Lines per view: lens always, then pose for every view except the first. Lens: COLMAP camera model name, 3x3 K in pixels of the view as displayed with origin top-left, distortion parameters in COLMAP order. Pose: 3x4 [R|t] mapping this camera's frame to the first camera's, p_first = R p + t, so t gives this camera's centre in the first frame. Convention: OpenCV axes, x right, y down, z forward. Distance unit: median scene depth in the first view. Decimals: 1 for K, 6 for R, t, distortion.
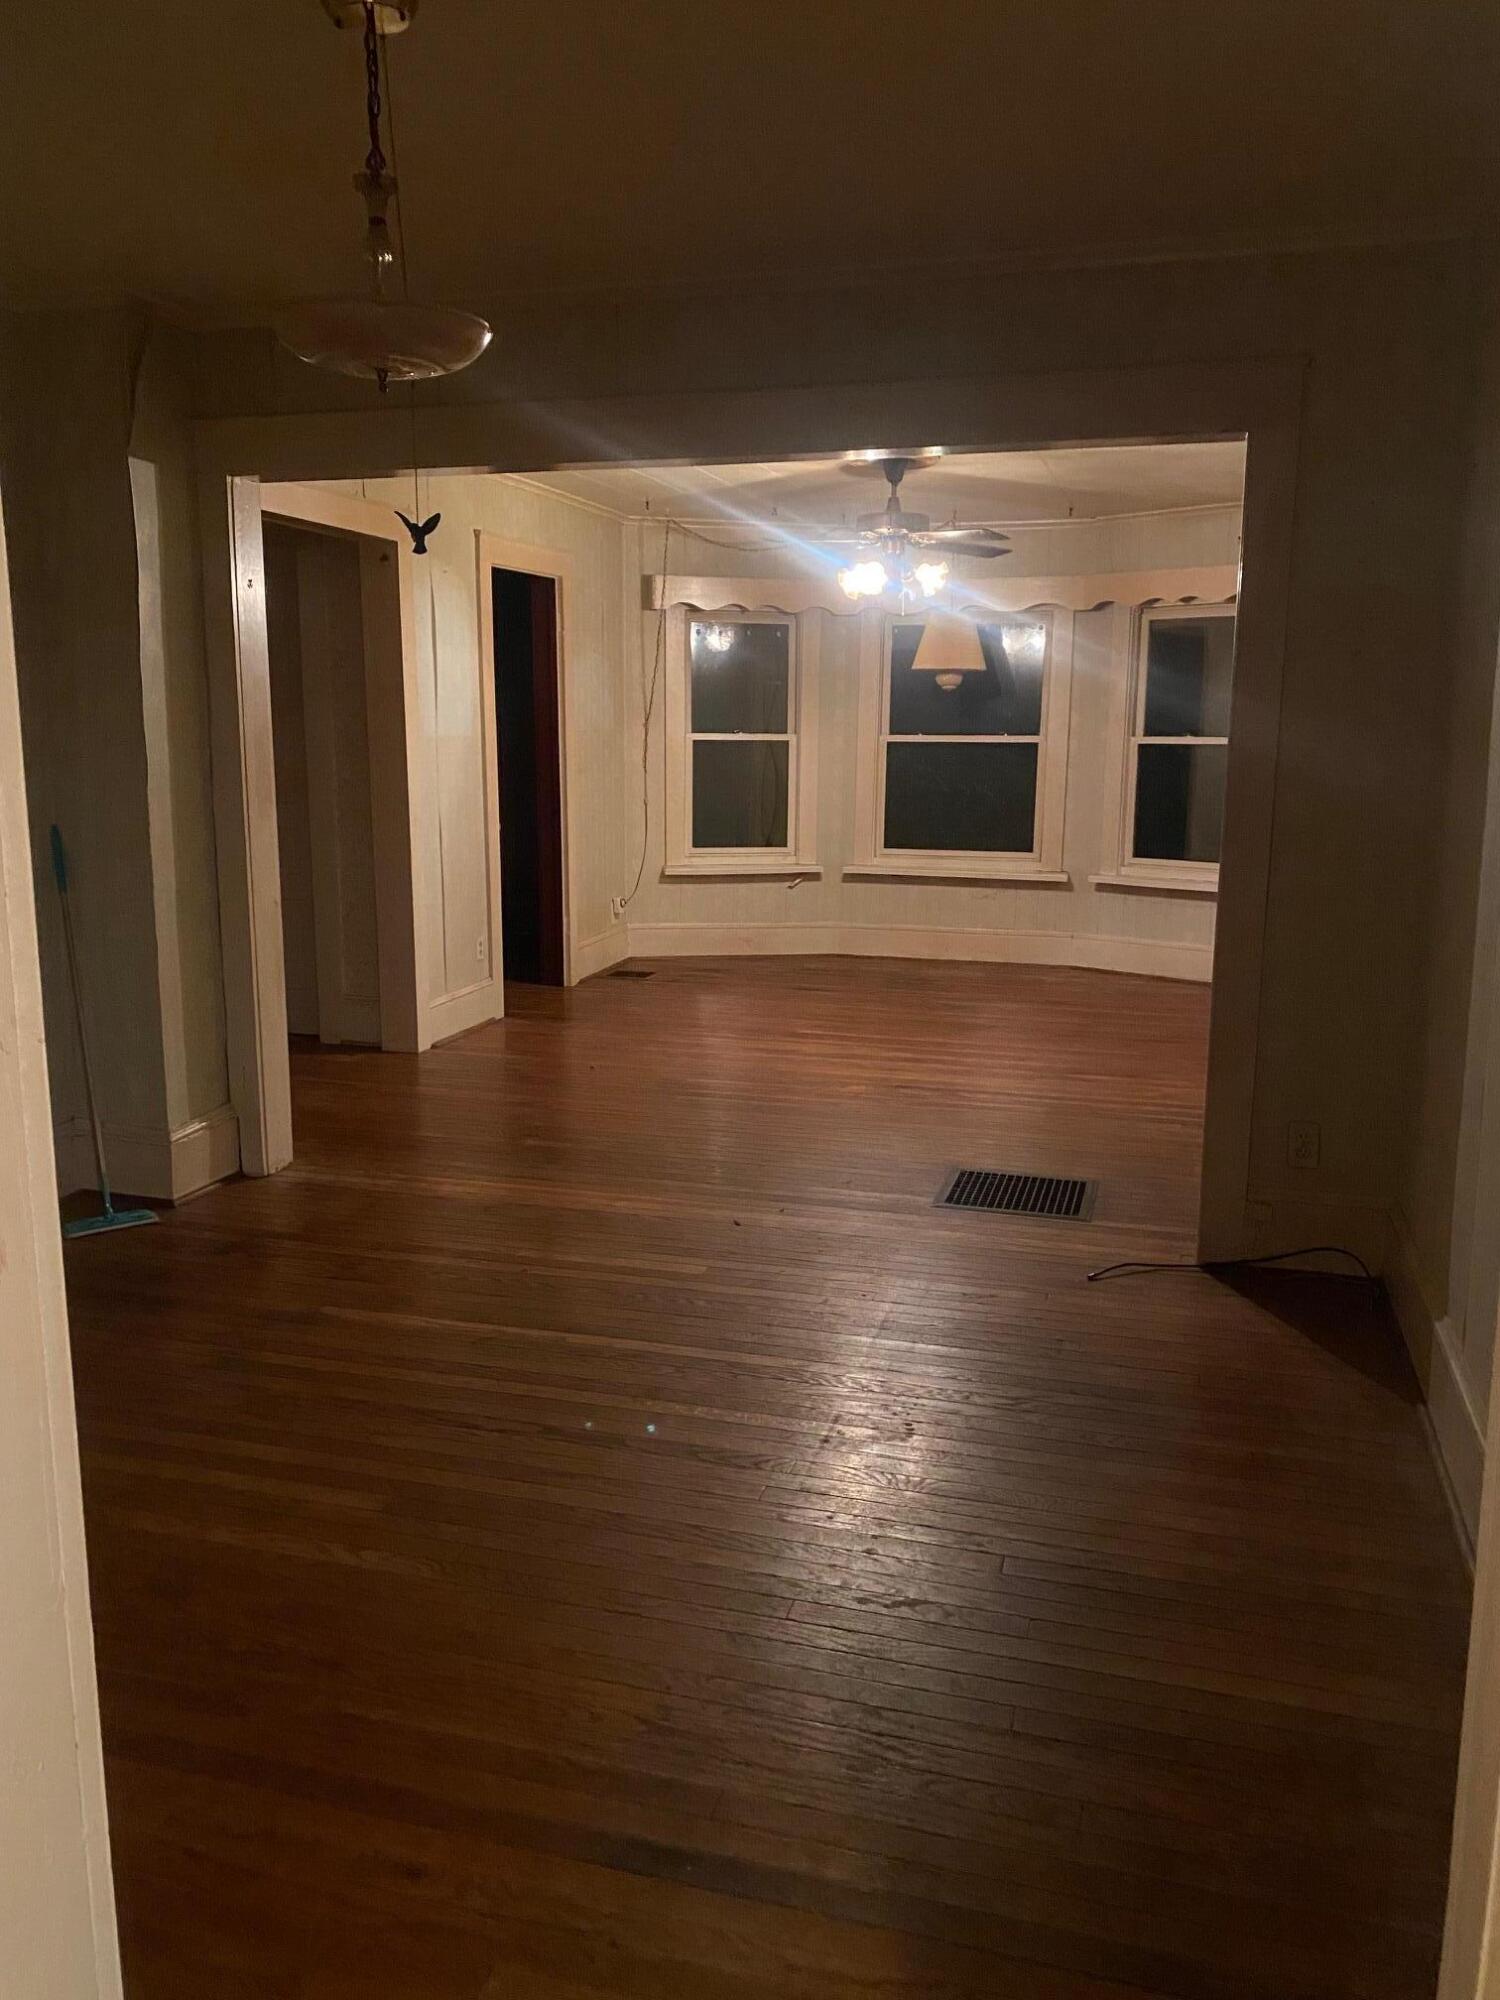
lens RADIAL K [[1522.7, 0, 750.0], [0, 1522.7, 1000.0], [0, 0, 1]] dist [0.024270, -0.025061]
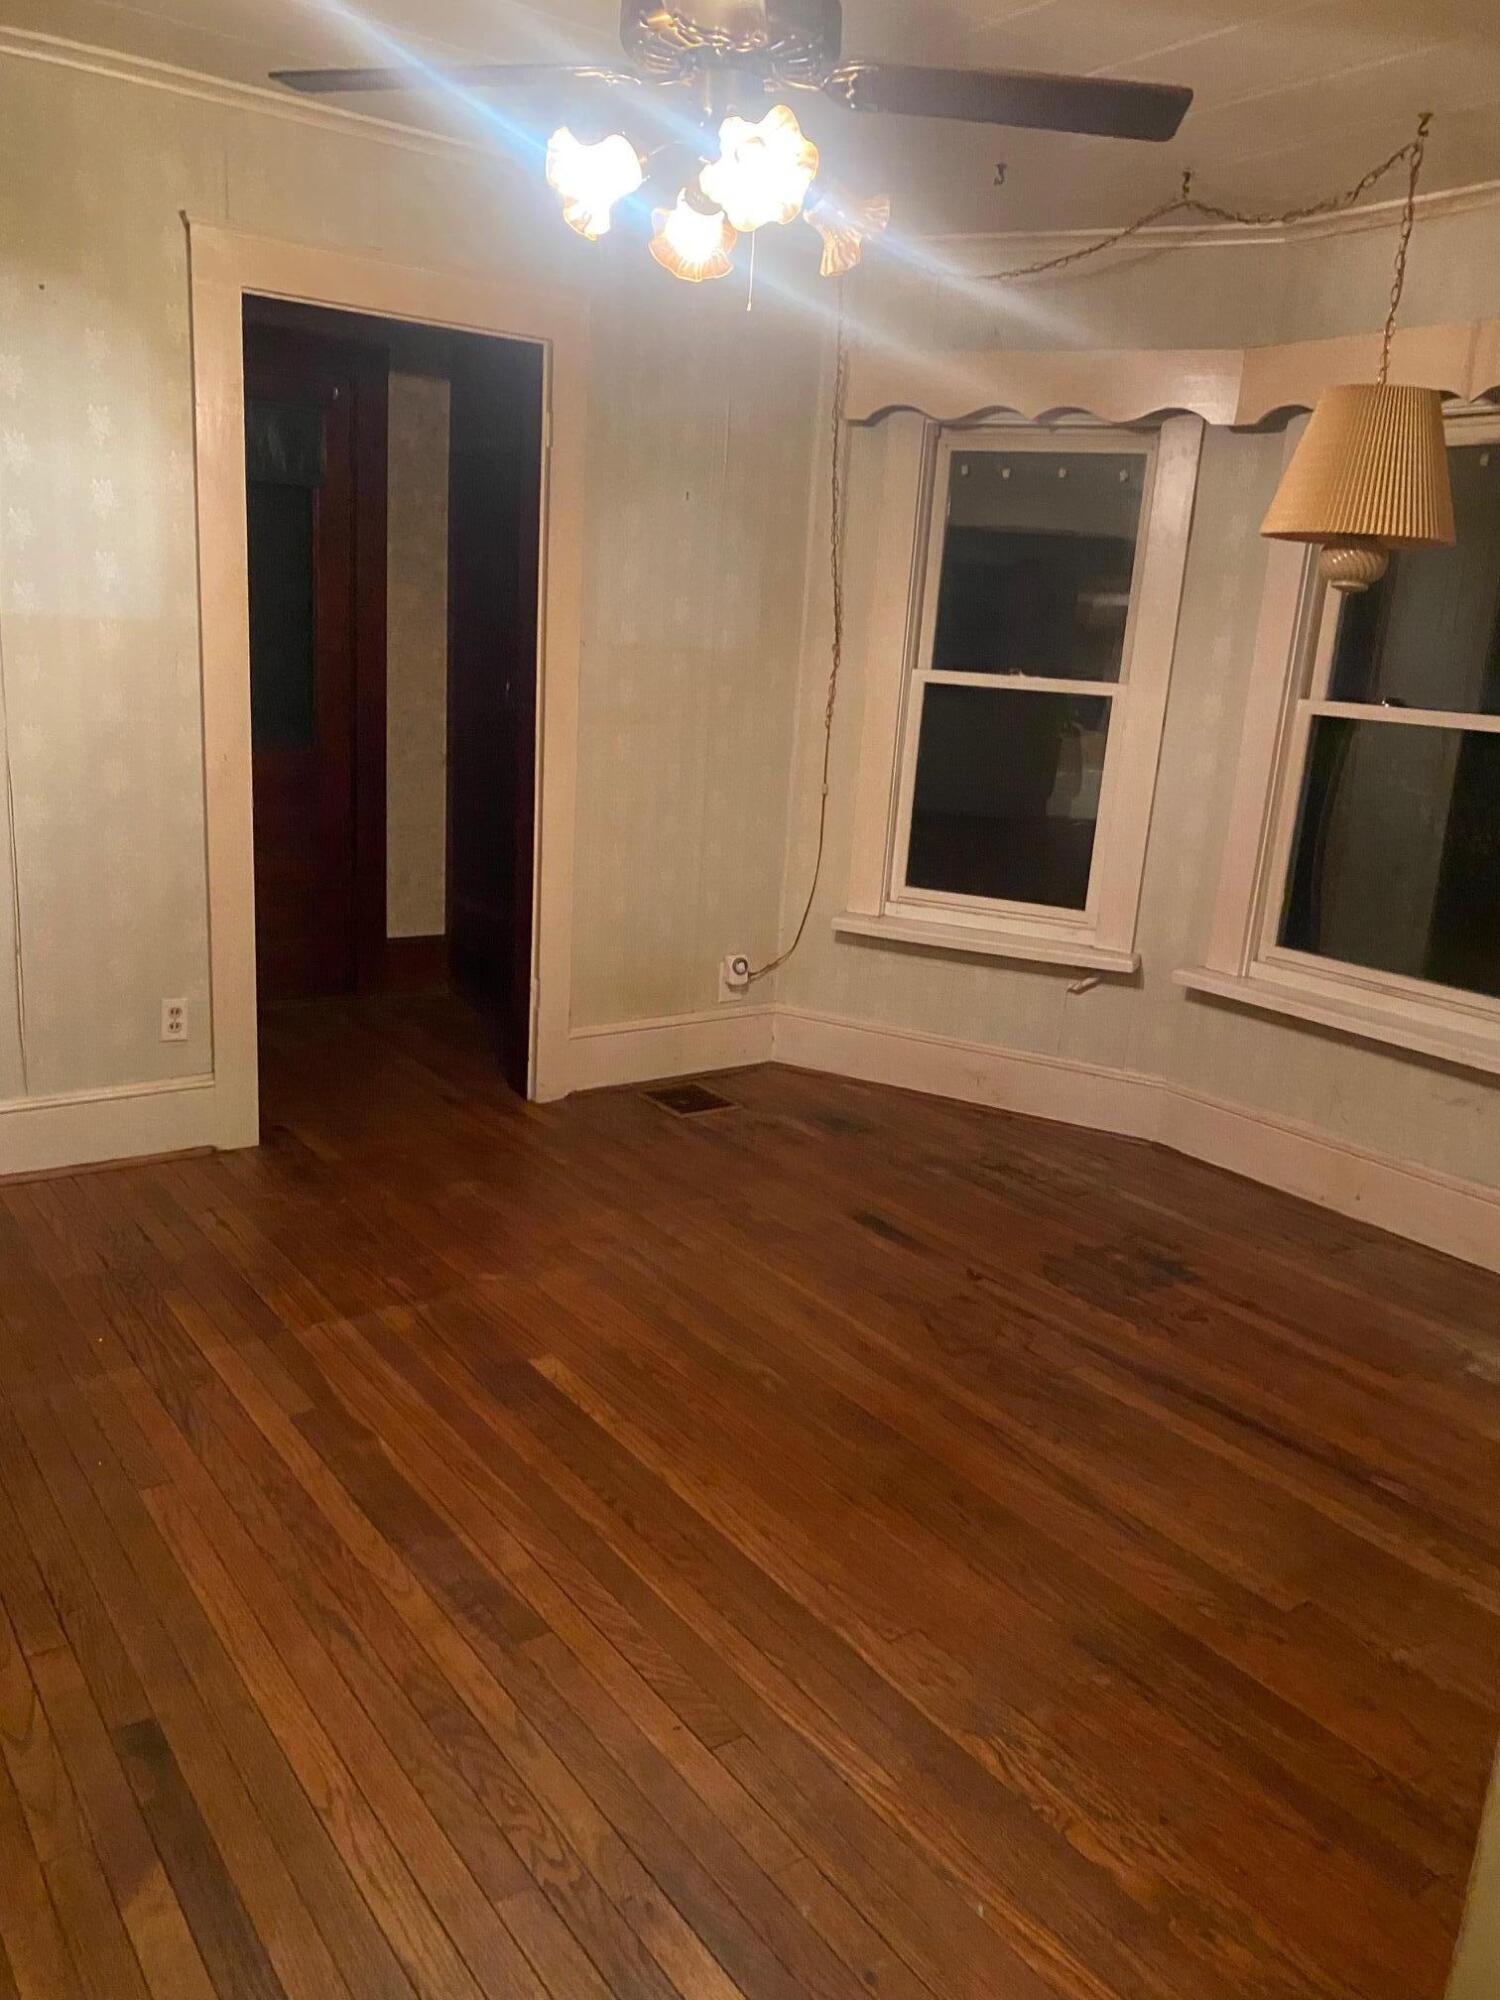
lens RADIAL K [[1522.7, 0, 750.0], [0, 1522.7, 1000.0], [0, 0, 1]] dist [0.024270, -0.025061]
pose [[0.784434, 0.184259, -0.592209, 0.248117], [-0.169786, 0.982172, 0.080695, -0.097050], [0.596520, 0.037249, 0.801734, 0.557503]]
